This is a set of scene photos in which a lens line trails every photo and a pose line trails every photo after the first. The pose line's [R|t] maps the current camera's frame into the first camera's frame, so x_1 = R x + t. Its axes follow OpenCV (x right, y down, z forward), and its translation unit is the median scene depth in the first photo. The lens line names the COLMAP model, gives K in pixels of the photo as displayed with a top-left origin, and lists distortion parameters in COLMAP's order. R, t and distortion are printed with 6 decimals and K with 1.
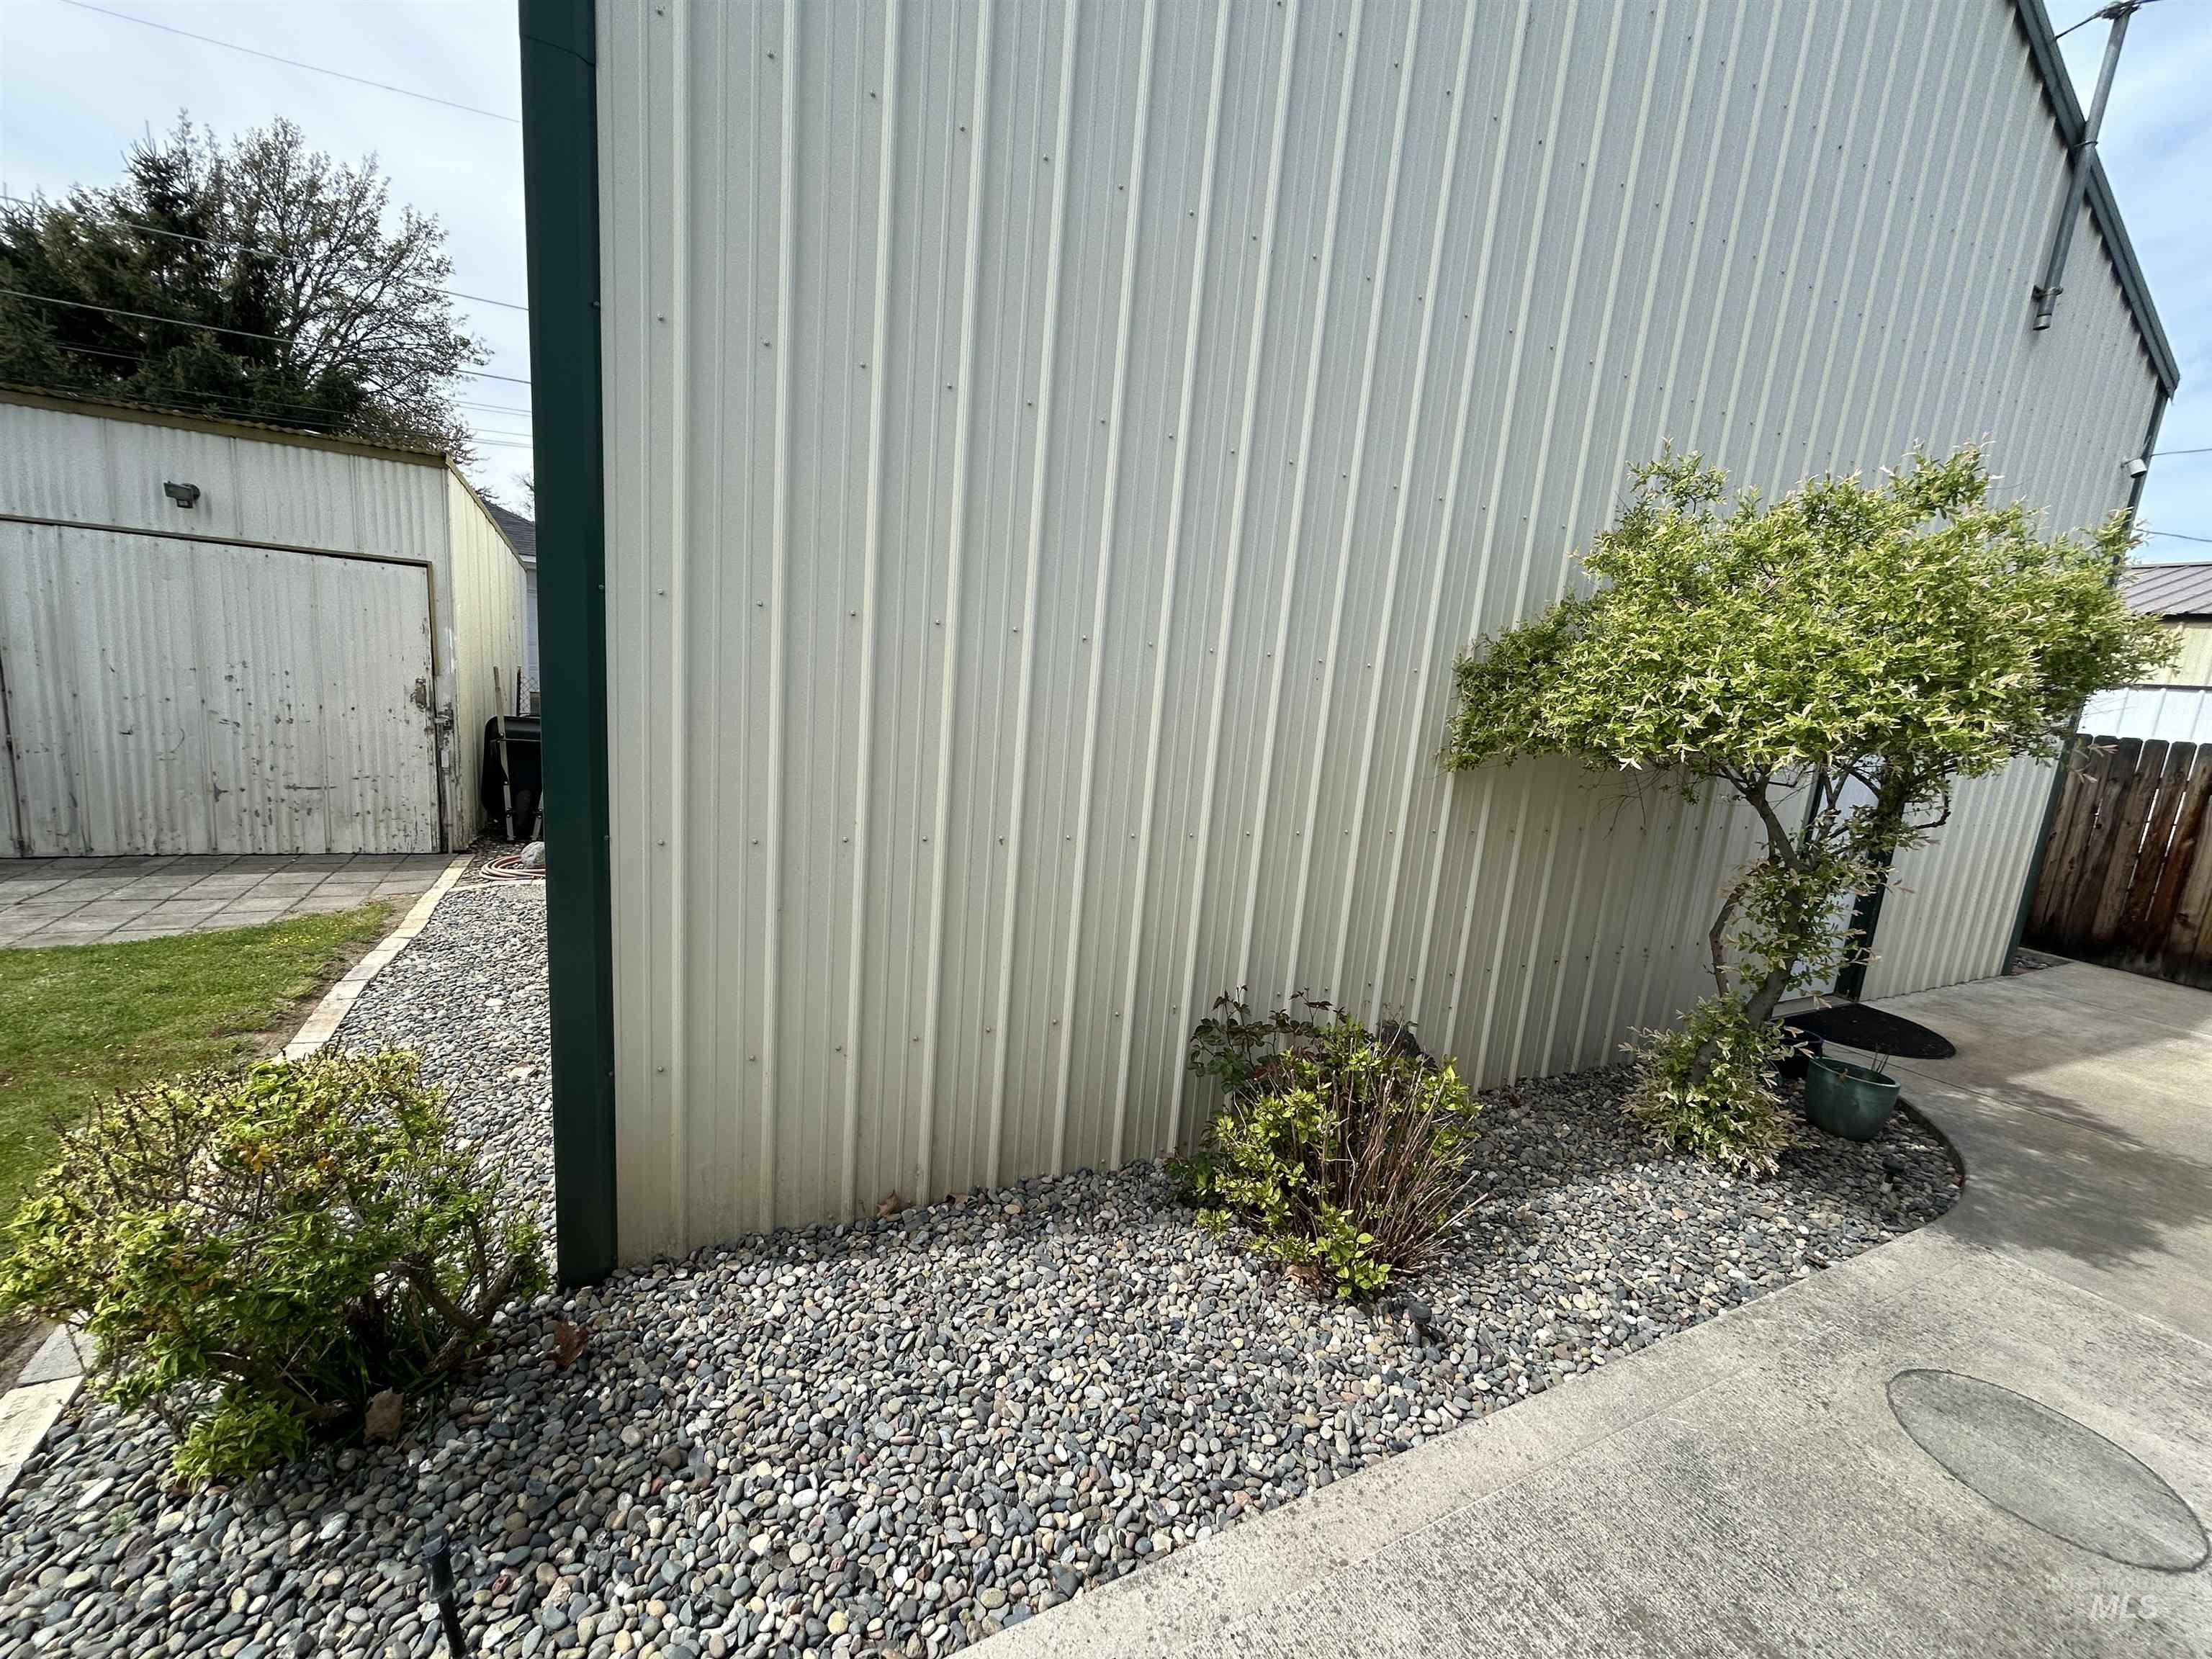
lens RADIAL K [[888.3, 0, 1103.3], [0, 888.3, 830.8], [0, 0, 1]] dist [0.004330, -0.002525]
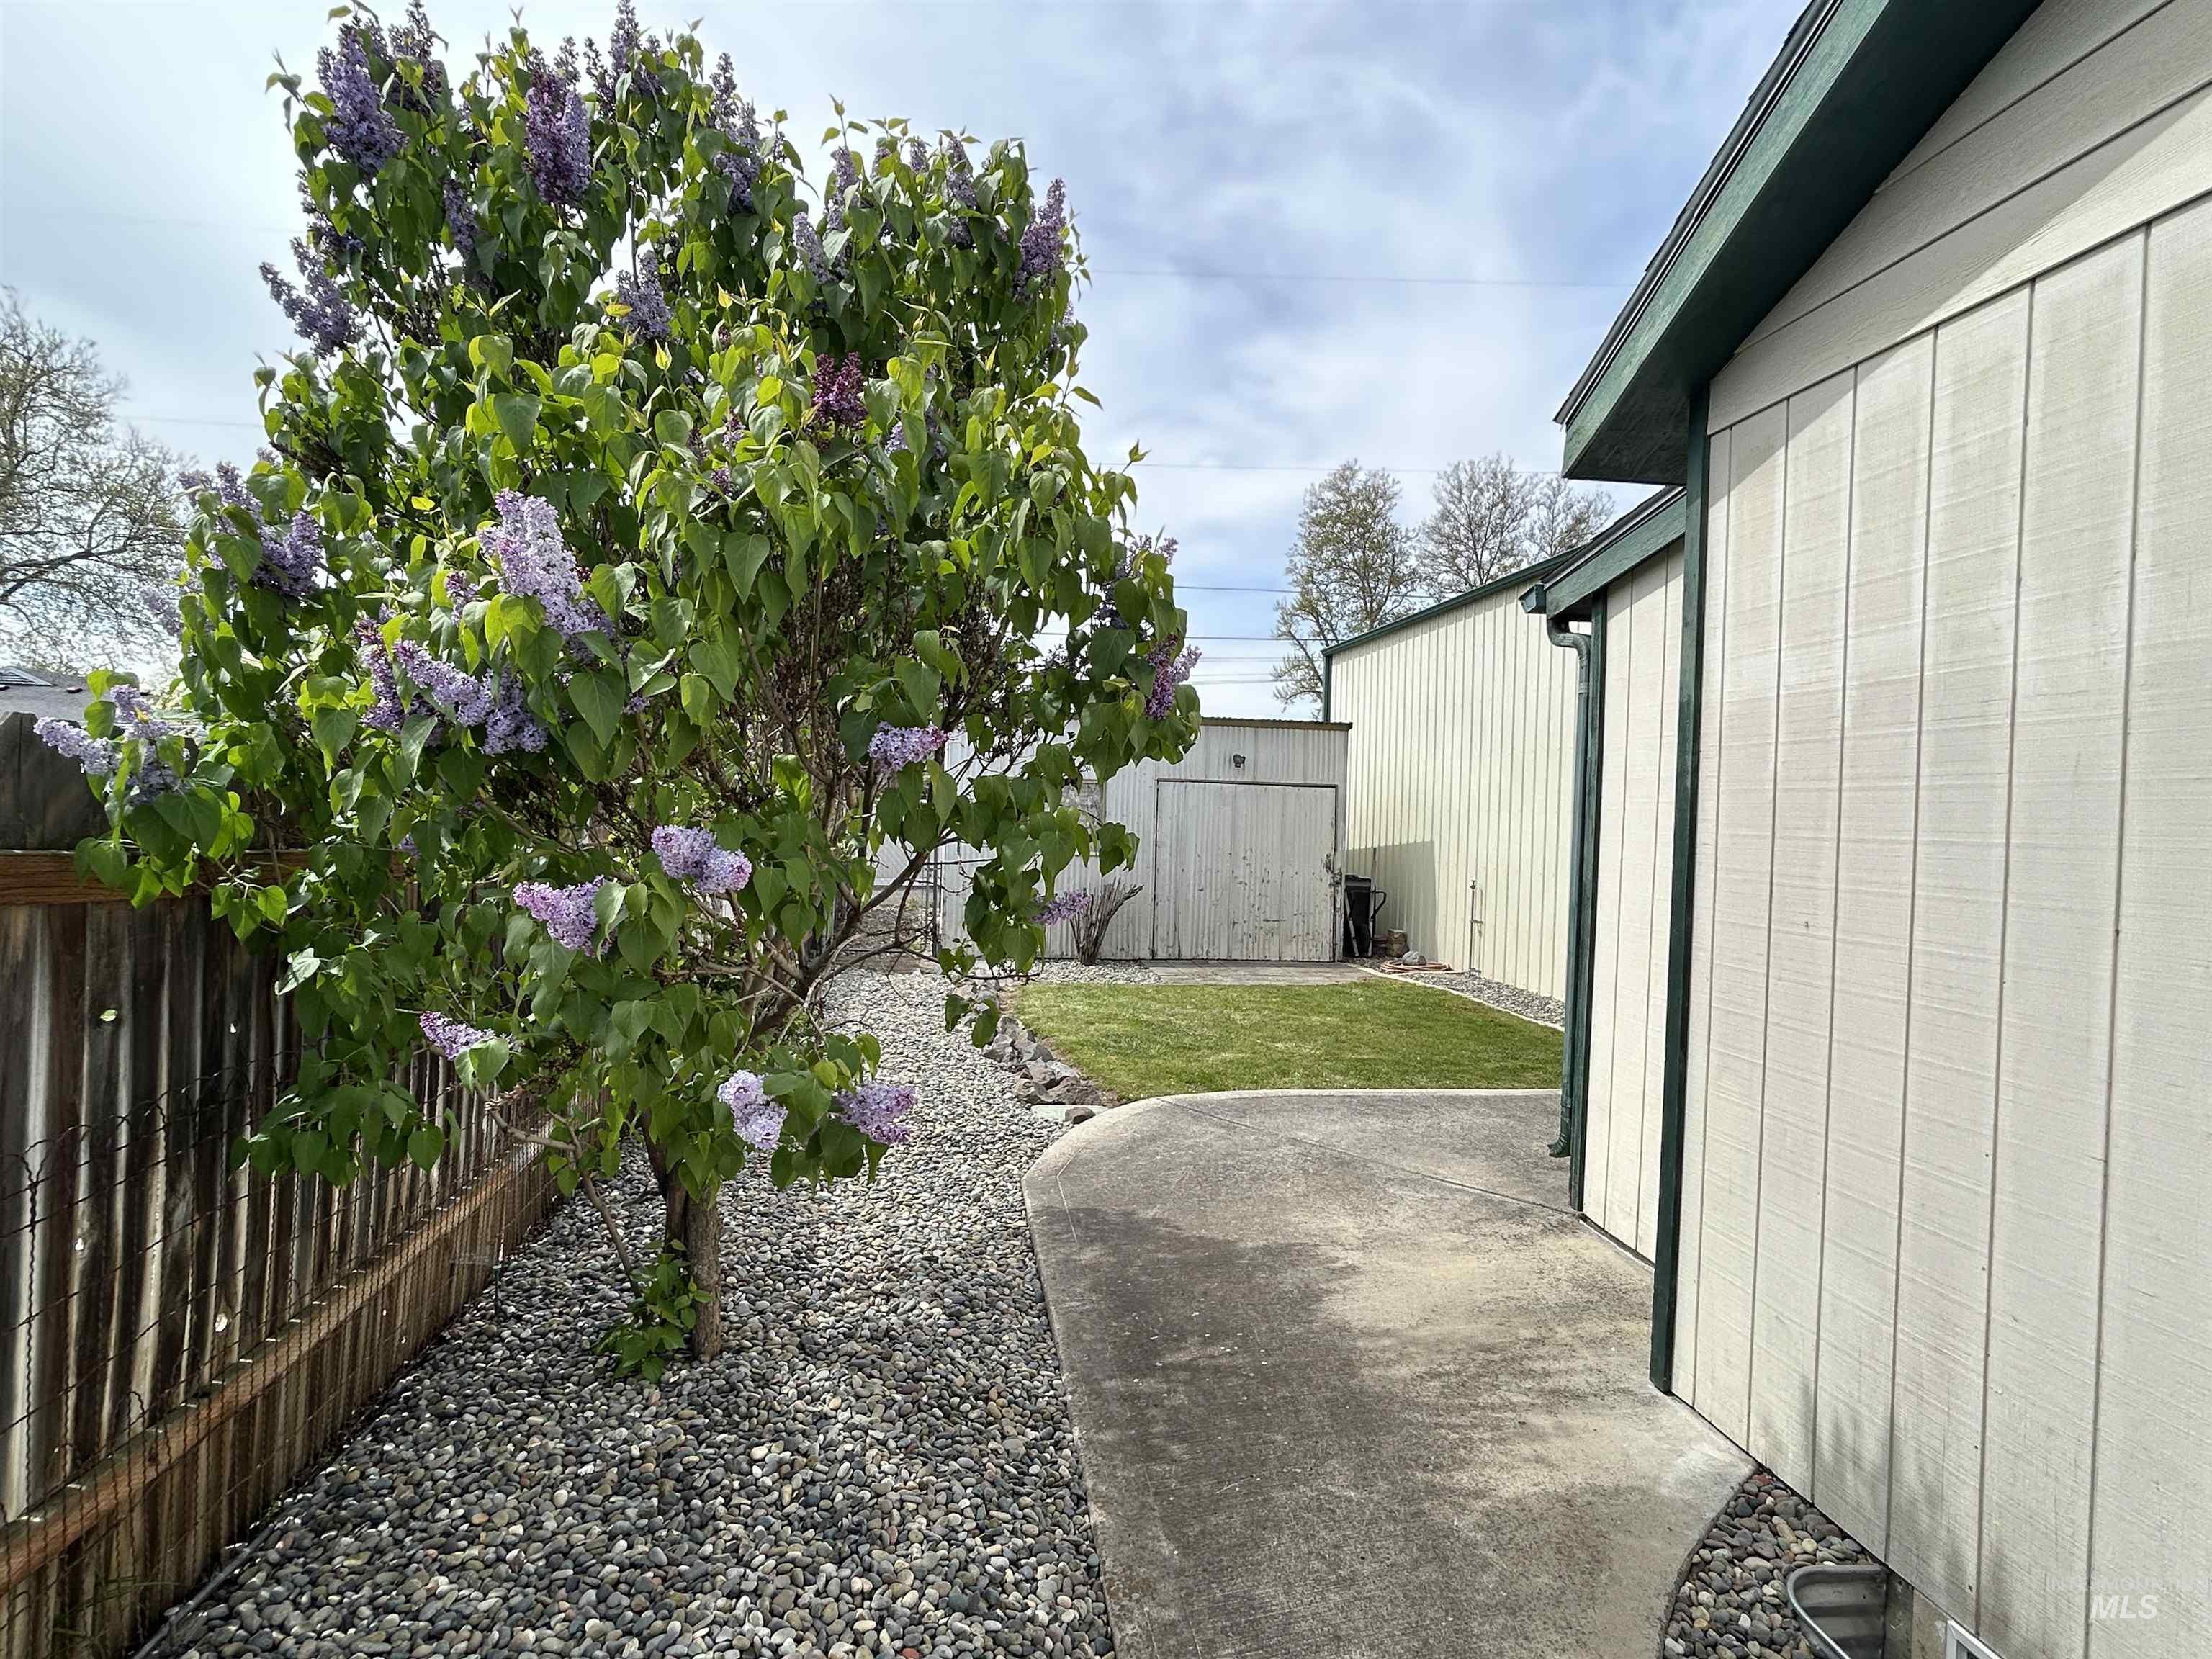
lens RADIAL K [[1121.9, 0, 1106.0], [0, 1121.9, 829.5], [0, 0, 1]] dist [-0.002054, -0.000299]
pose [[0.947076, -0.055269, -0.316217, -0.555969], [-0.002345, 0.983849, -0.178983, 0.177921], [0.321002, 0.170252, 0.931650, -1.215934]]
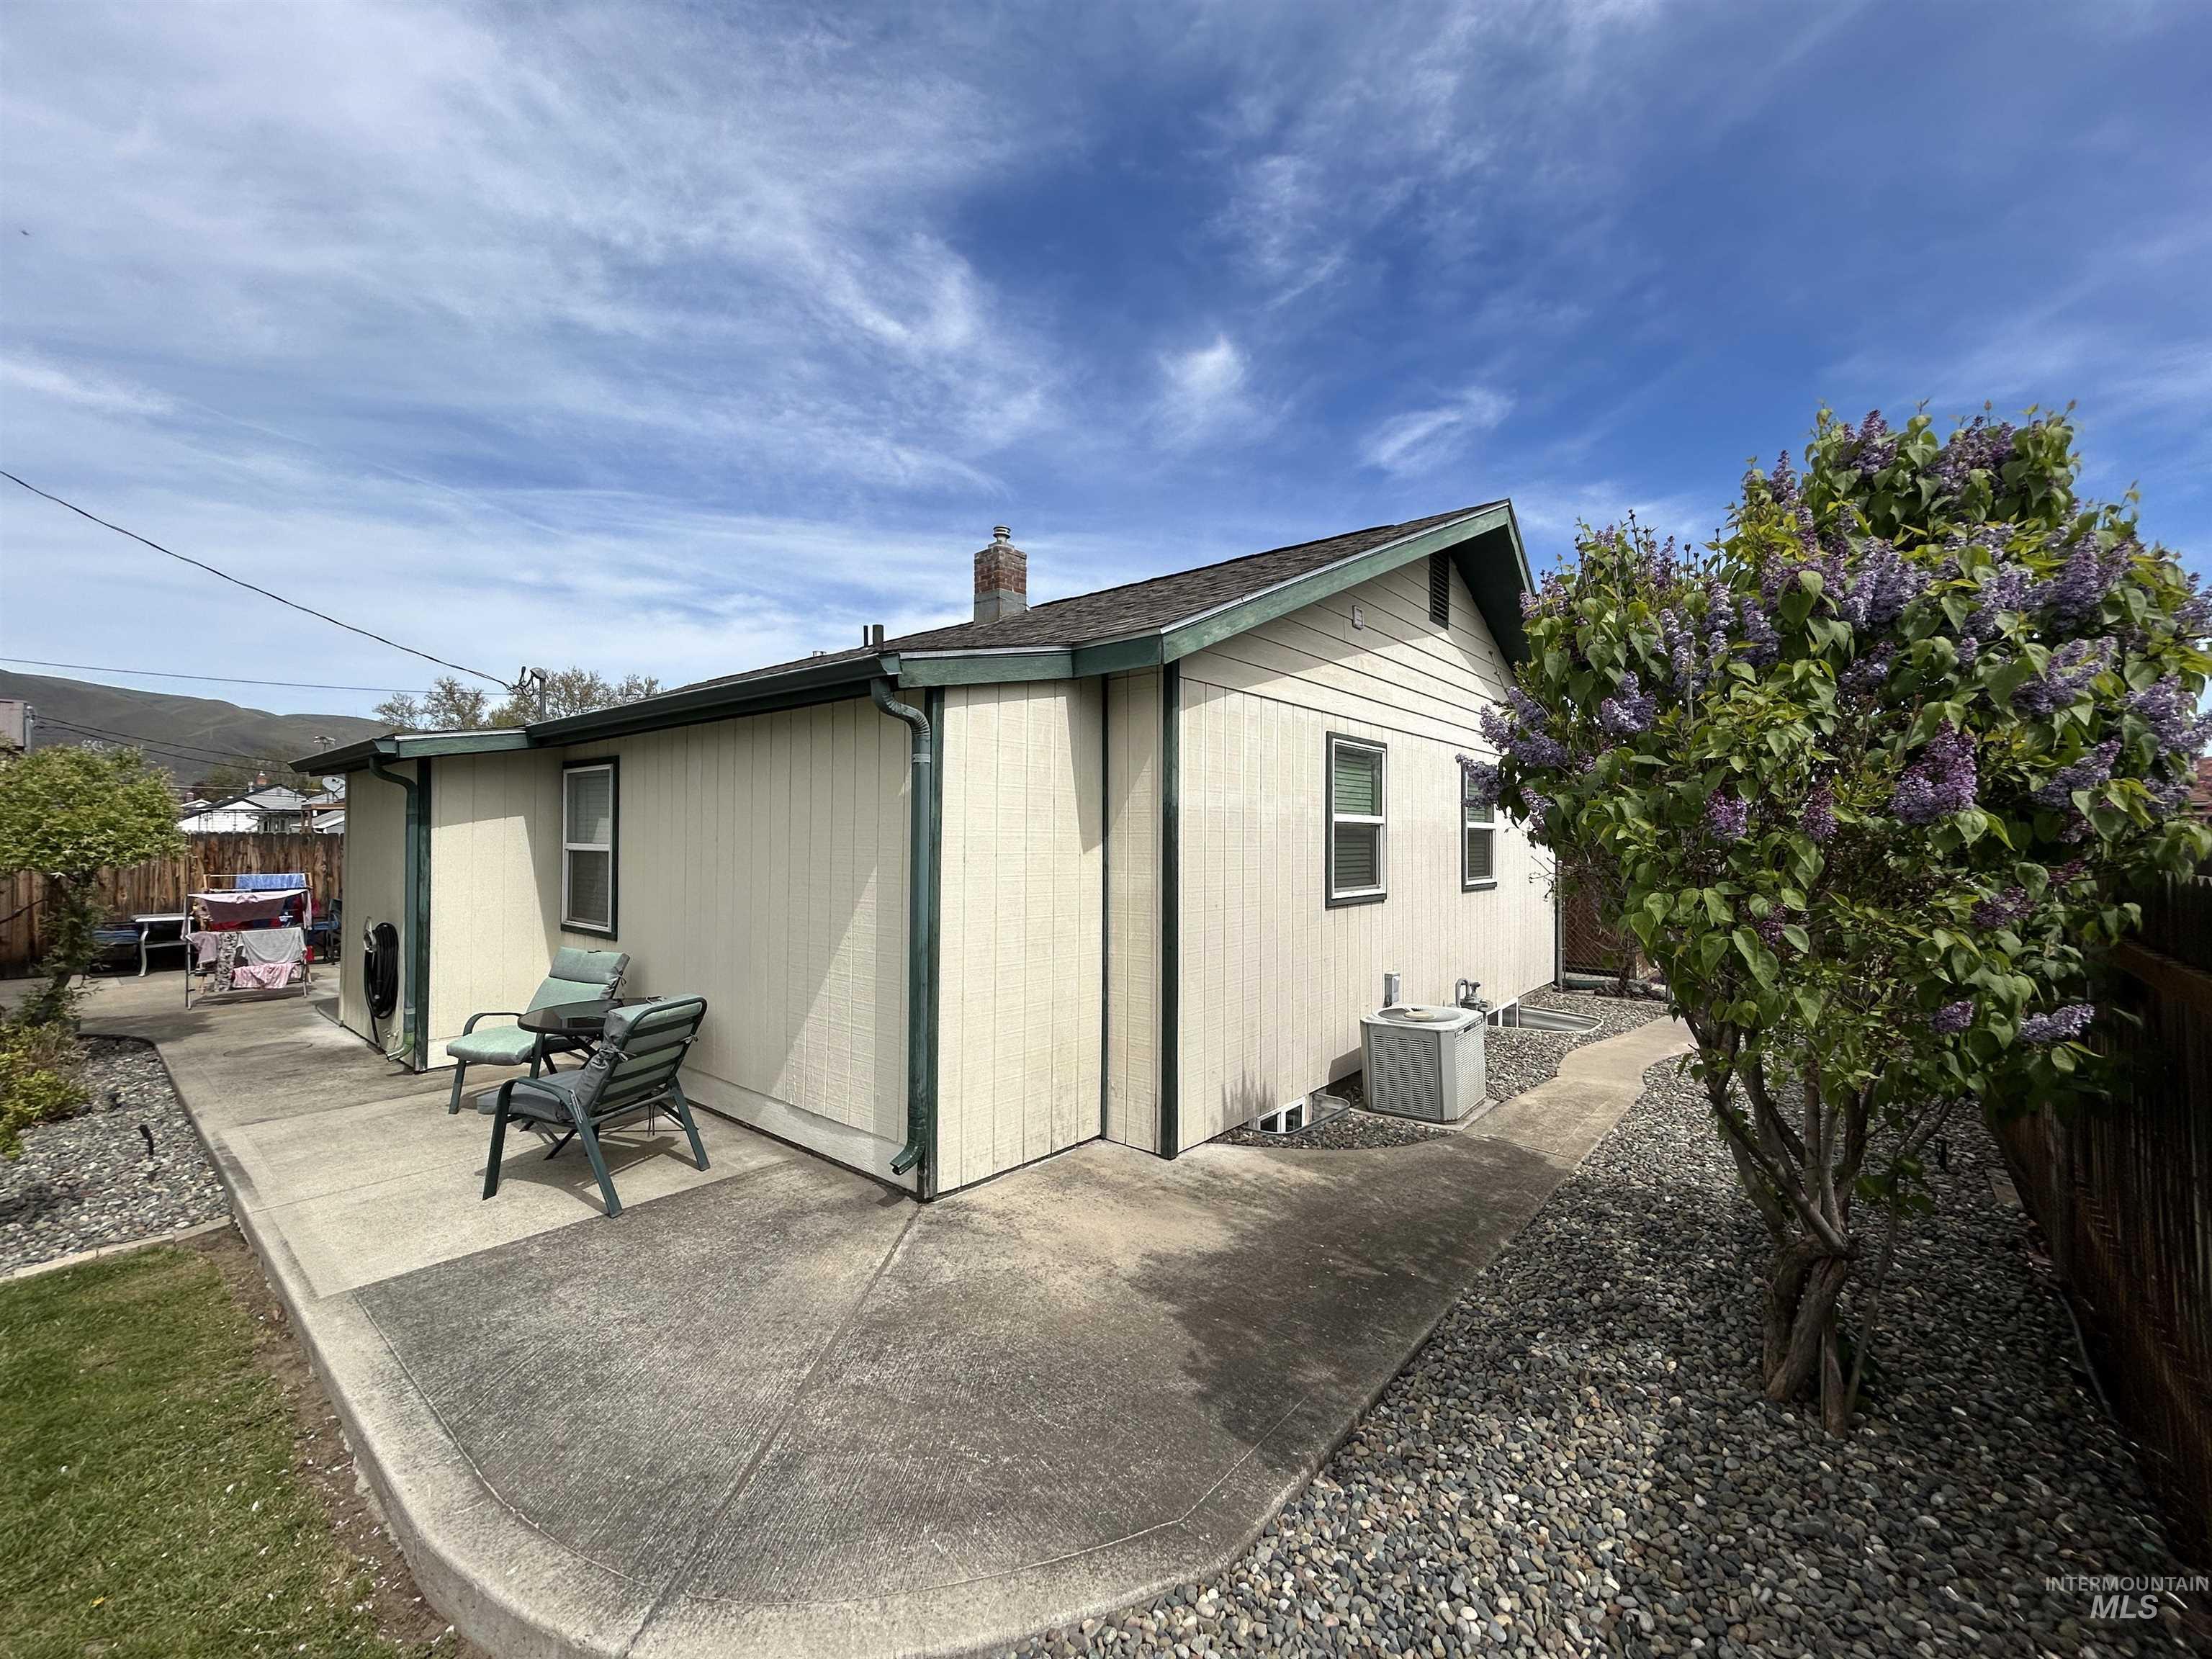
lens RADIAL K [[888.3, 0, 1103.3], [0, 888.3, 830.8], [0, 0, 1]] dist [0.004330, -0.002525]
pose [[-0.386696, -0.088140, 0.917985, -1.180895], [0.120296, 0.982096, 0.144970, -0.077323], [-0.914328, 0.166489, -0.369170, -0.298661]]
